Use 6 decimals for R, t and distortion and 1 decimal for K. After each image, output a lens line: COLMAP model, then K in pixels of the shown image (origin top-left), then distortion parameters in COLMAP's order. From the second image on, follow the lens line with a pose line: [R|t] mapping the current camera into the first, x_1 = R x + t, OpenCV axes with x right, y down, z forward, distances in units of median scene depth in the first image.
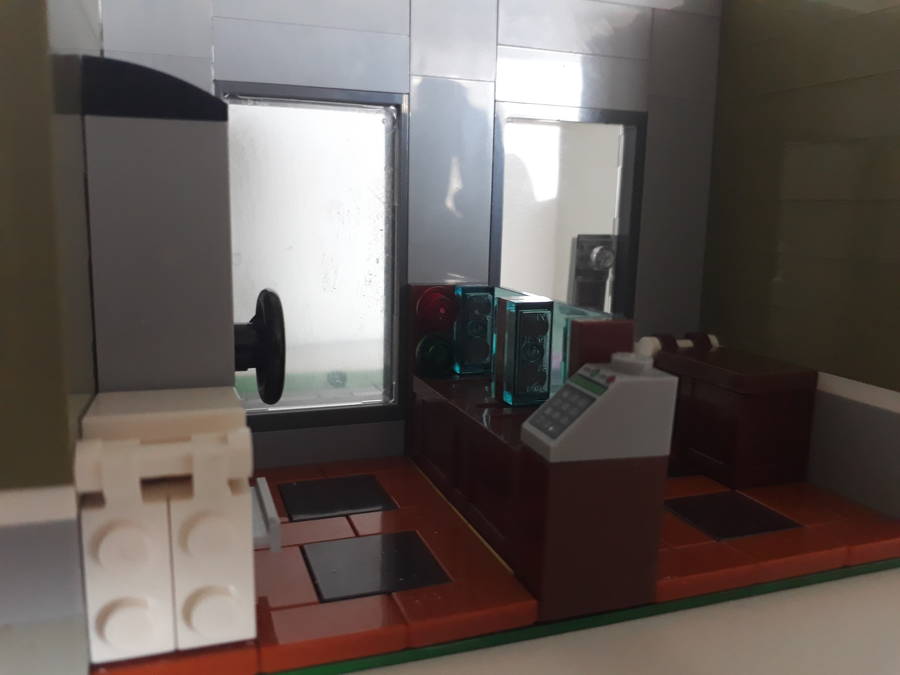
lens RADIAL K [[755.1, 0, 450.3], [0, 755.1, 341.9], [0, 0, 1]] dist [0.013178, -0.030796]
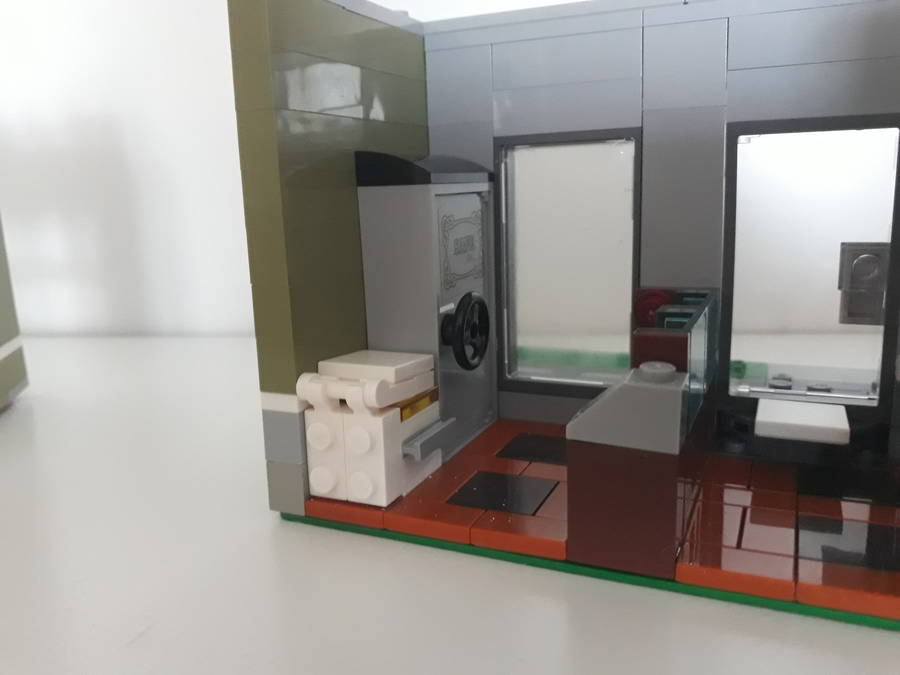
lens RADIAL K [[755.1, 0, 450.4], [0, 755.1, 334.9], [0, 0, 1]] dist [0.013178, -0.030796]
pose [[0.718809, 0.090001, -0.689357, 0.783275], [-0.070320, 0.995912, 0.056700, -0.070563], [0.691642, 0.007719, 0.722200, -0.076321]]
